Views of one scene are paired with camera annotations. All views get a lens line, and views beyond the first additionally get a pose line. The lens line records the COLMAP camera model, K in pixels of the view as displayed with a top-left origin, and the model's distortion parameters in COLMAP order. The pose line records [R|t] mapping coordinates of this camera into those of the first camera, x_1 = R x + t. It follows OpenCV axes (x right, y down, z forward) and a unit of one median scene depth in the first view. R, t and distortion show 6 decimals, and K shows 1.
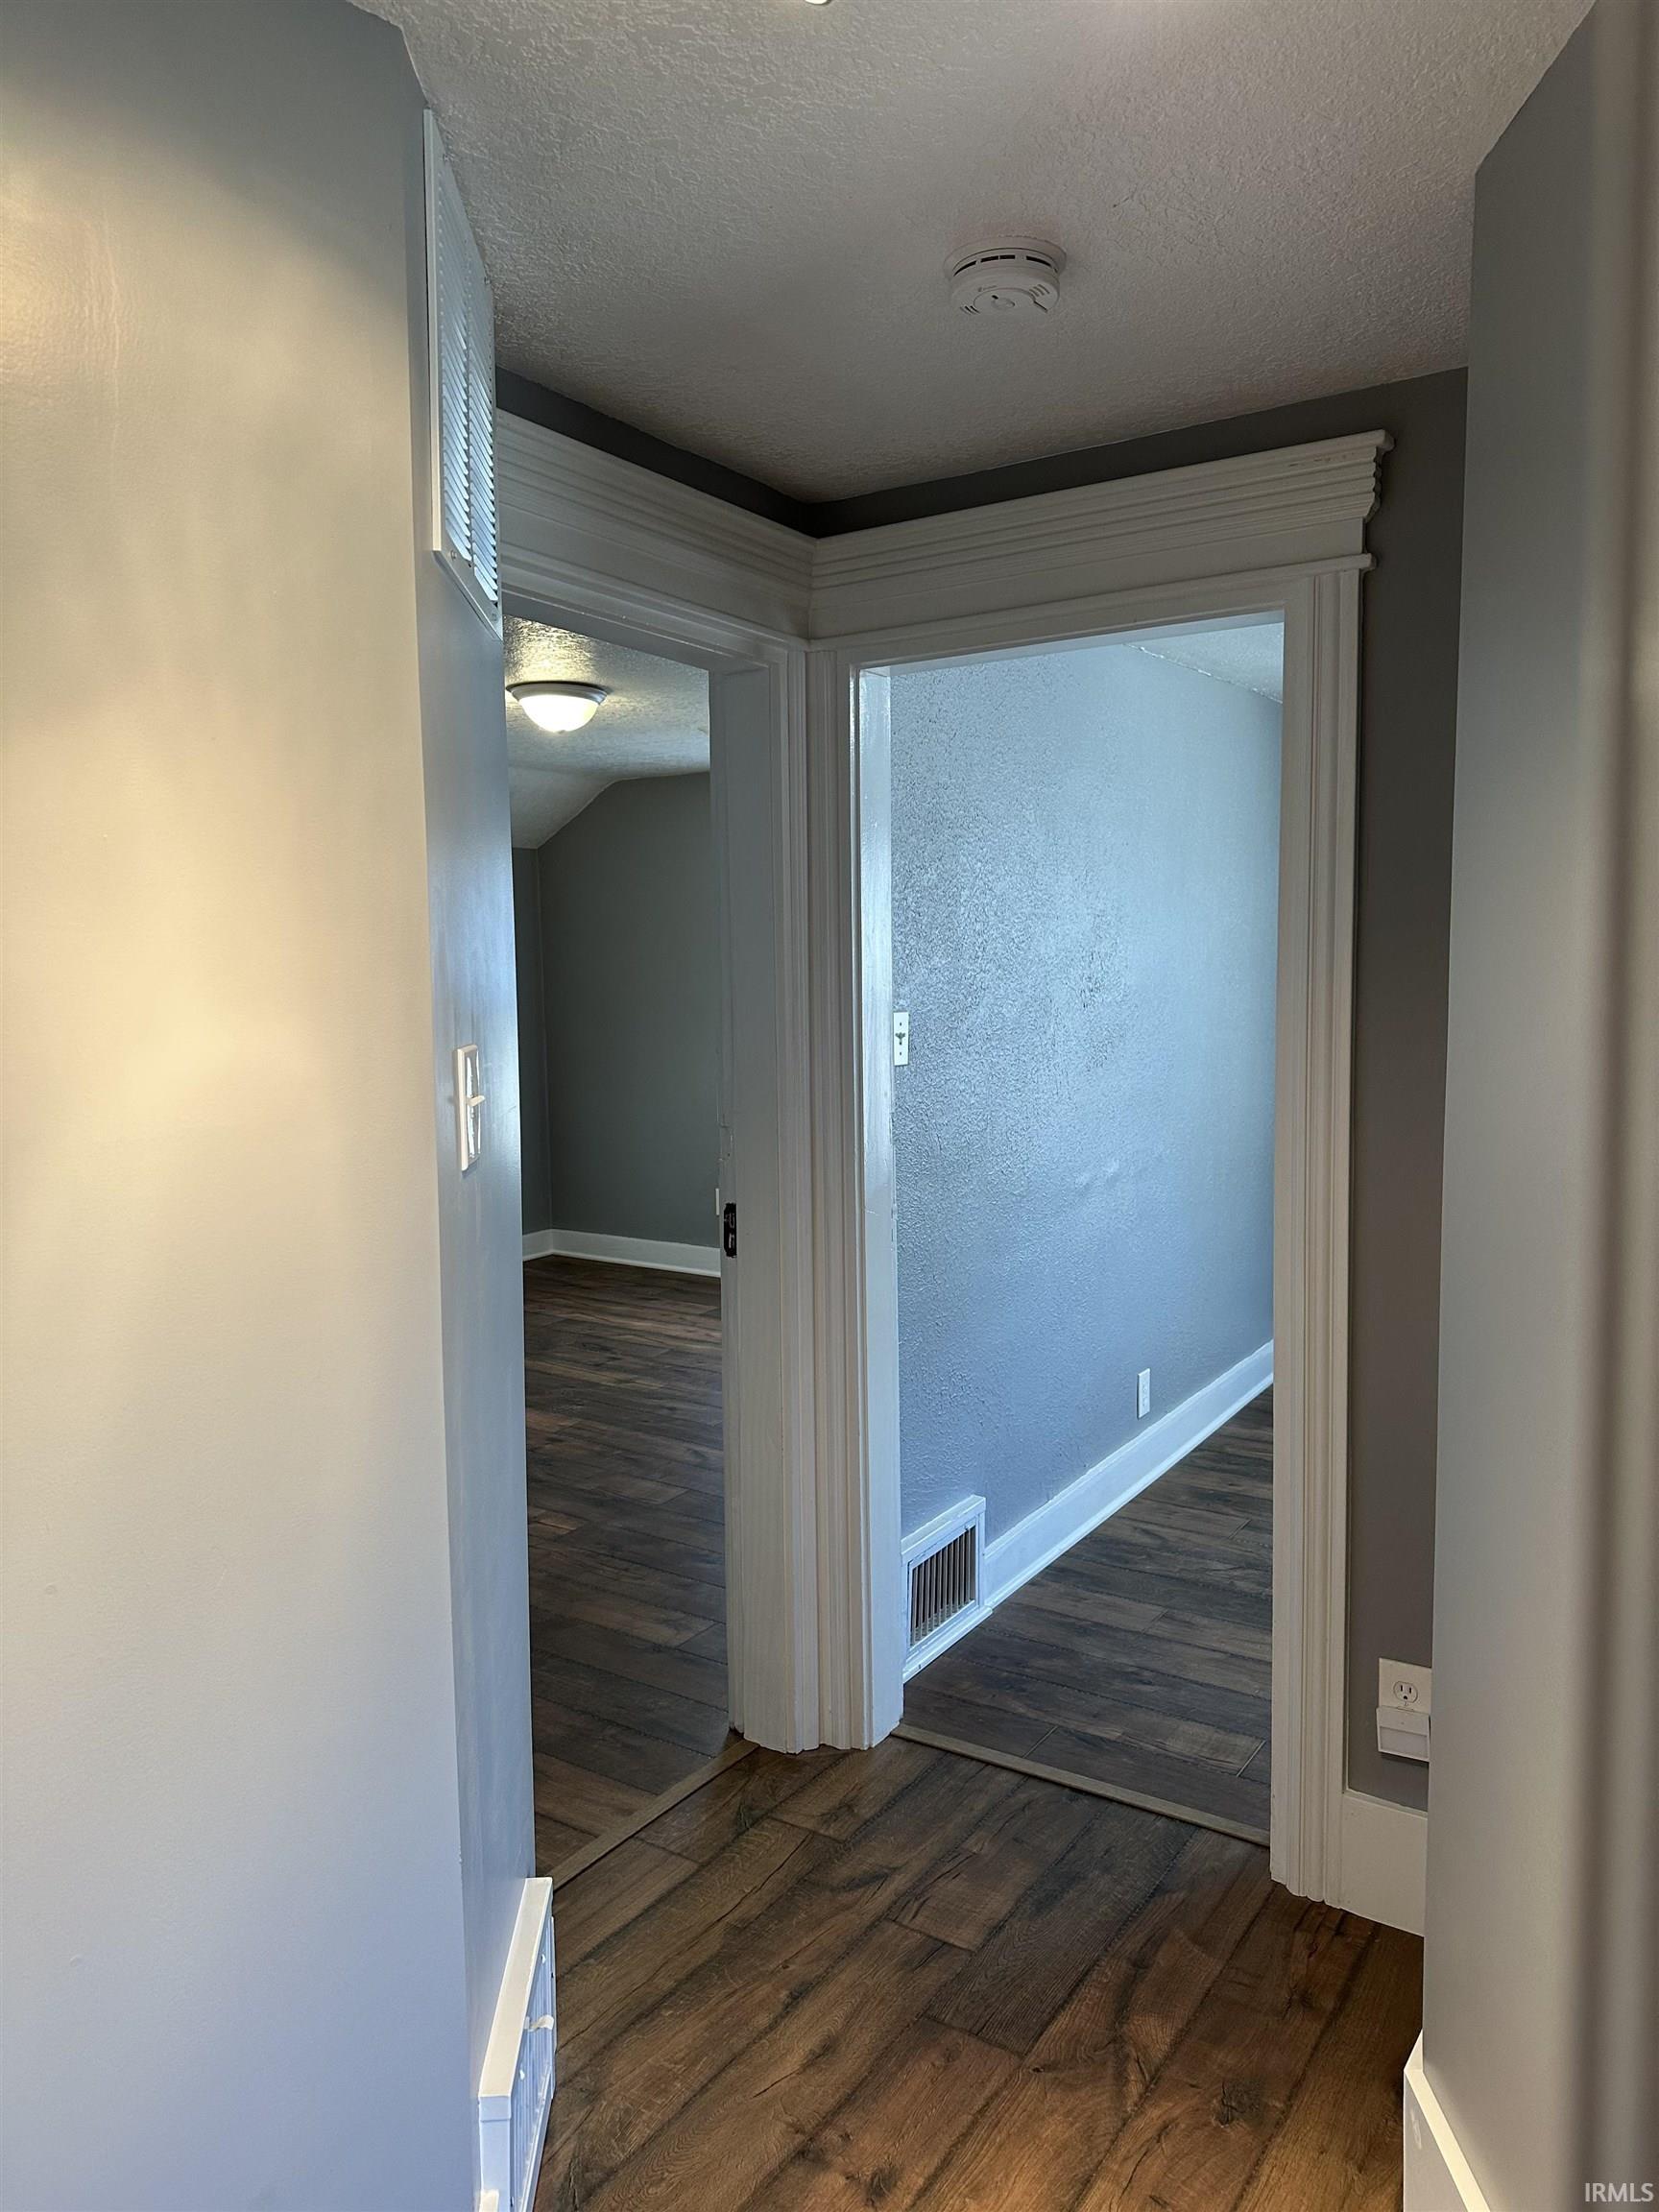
lens RADIAL K [[1548.8, 0, 817.9], [0, 1548.8, 1104.4], [0, 0, 1]] dist [0.097065, -0.119998]
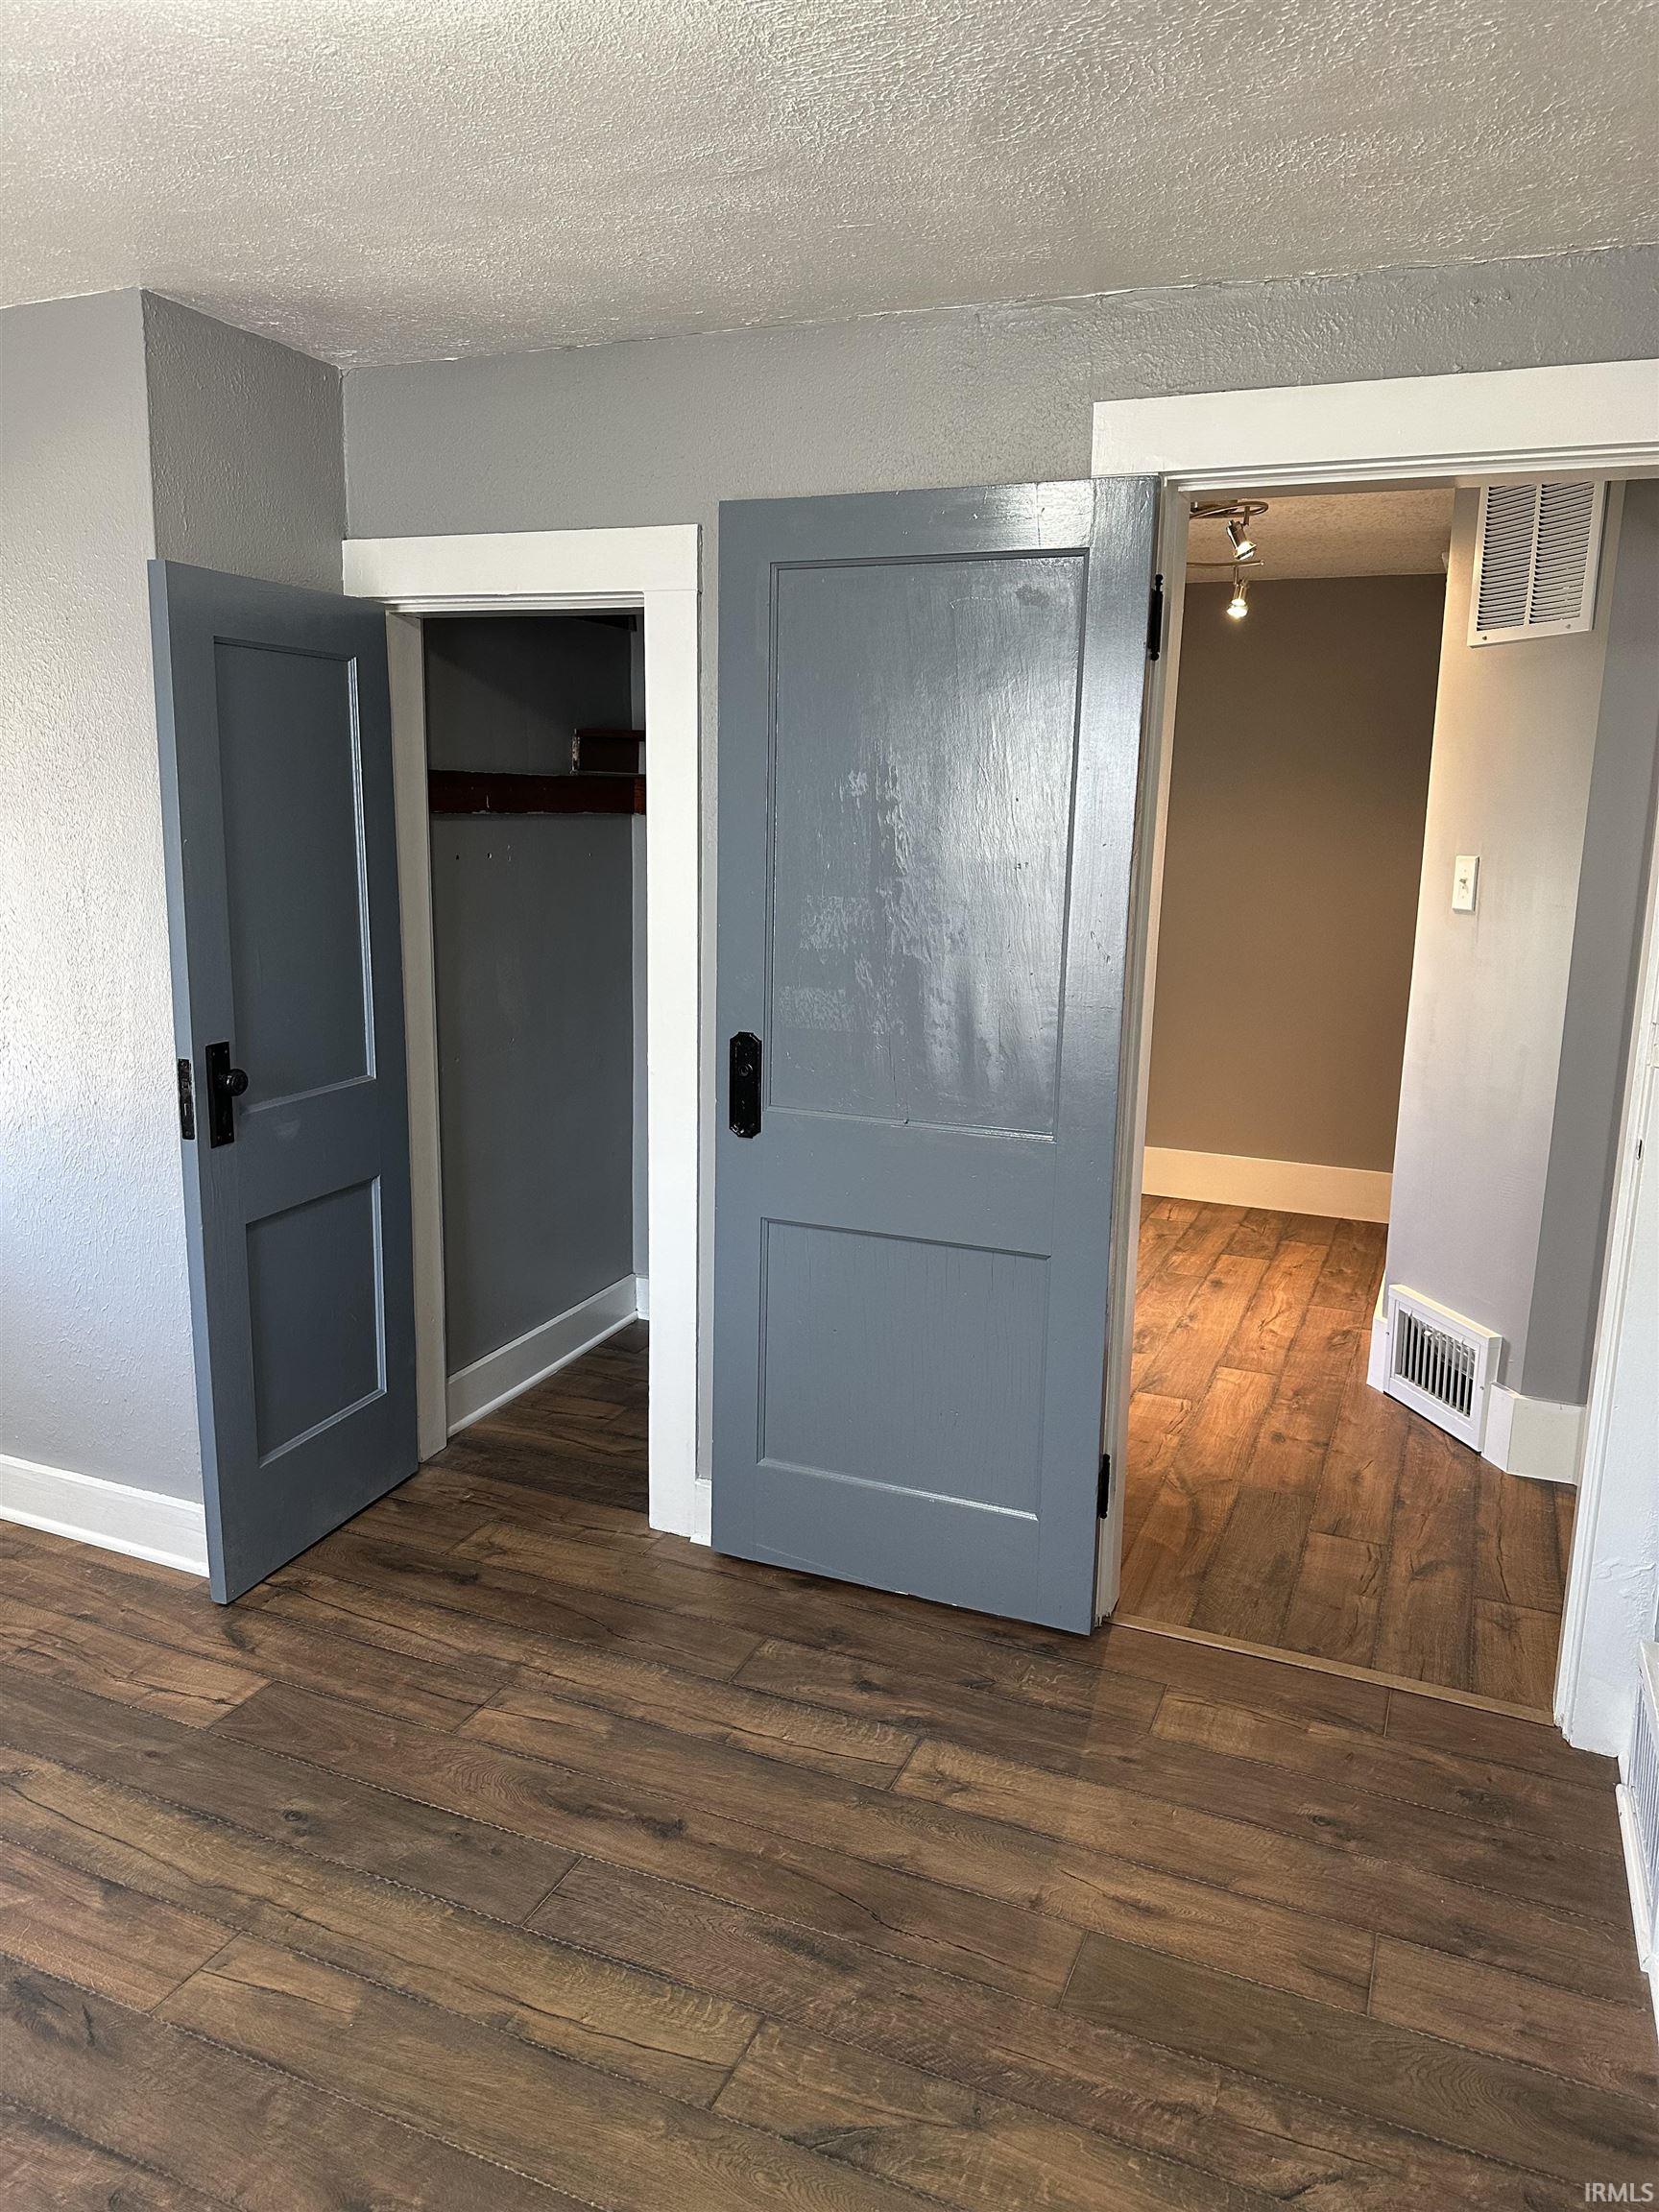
lens RADIAL K [[1550.4, 0, 831.5], [0, 1550.4, 1113.8], [0, 0, 1]] dist [0.039943, -0.029402]
pose [[-0.981973, 0.027117, -0.187069, 0.705495], [-0.028785, 0.956661, 0.289777, -0.192994], [0.186819, 0.289938, -0.938634, 1.946473]]
